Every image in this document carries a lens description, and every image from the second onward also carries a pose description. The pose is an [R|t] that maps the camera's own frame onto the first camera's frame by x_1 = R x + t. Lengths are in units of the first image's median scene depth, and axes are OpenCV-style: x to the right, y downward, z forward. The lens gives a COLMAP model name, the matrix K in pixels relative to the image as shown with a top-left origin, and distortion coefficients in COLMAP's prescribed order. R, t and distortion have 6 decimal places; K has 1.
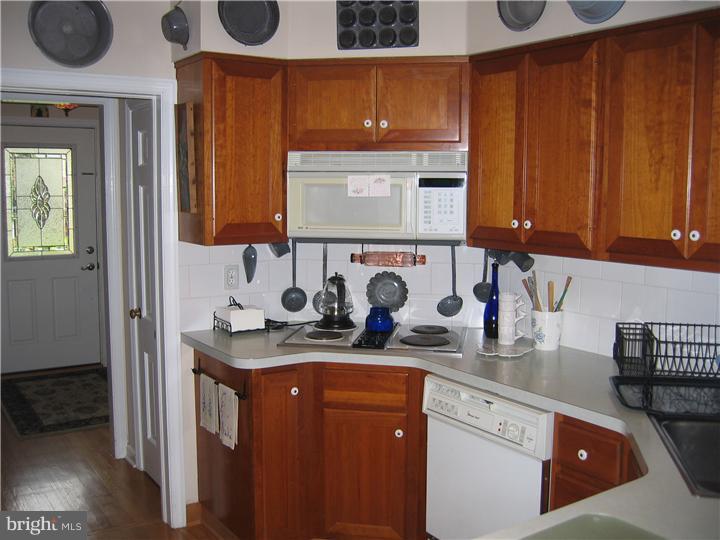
lens RADIAL K [[740.7, 0, 360.0], [0, 740.7, 270.0], [0, 0, 1]] dist [-0.145695, 0.132019]
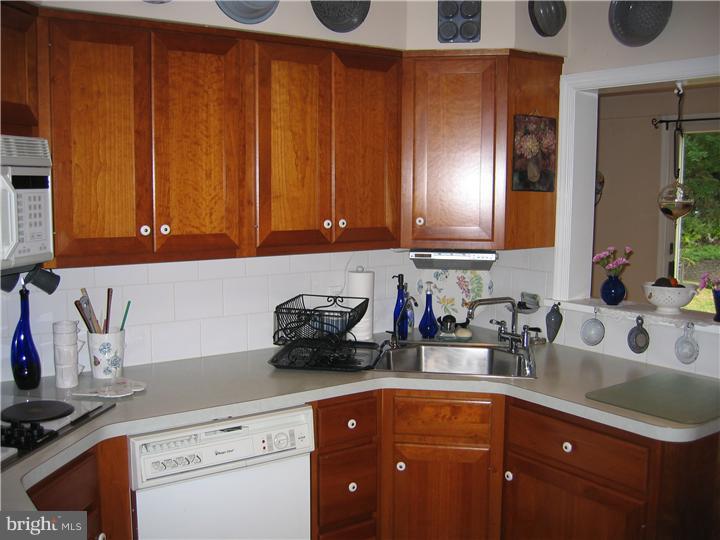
lens RADIAL K [[740.7, 0, 360.0], [0, 740.7, 270.0], [0, 0, 1]] dist [-0.145695, 0.132019]
pose [[-0.013118, -0.119443, 0.992754, -0.687374], [0.108245, 0.986835, 0.120162, -0.100022], [-0.994038, 0.109037, -0.000017, 0.828362]]
